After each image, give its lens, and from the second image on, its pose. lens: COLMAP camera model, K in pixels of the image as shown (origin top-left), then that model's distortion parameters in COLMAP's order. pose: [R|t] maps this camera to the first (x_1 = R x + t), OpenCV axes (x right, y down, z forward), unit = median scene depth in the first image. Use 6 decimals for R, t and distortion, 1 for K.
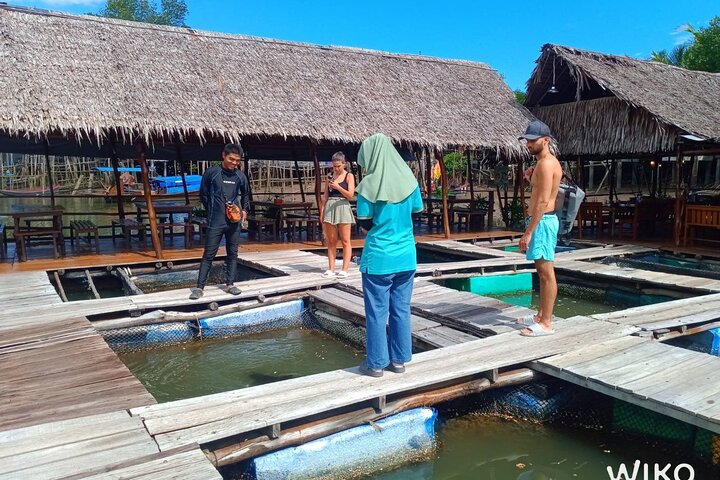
lens RADIAL K [[565.3, 0, 357.1], [0, 565.3, 237.6], [0, 0, 1]] dist [0.016275, -0.034131]
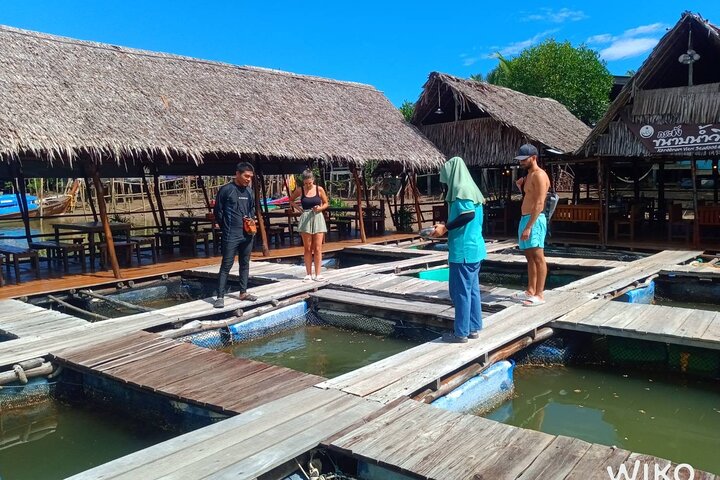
lens RADIAL K [[565.3, 0, 355.4], [0, 565.3, 242.0], [0, 0, 1]] dist [0.016275, -0.034131]
pose [[0.950123, -0.057072, 0.306608, -0.287027], [0.060864, 0.998142, -0.002810, 0.002020], [-0.305878, 0.021331, 0.951832, -0.079636]]
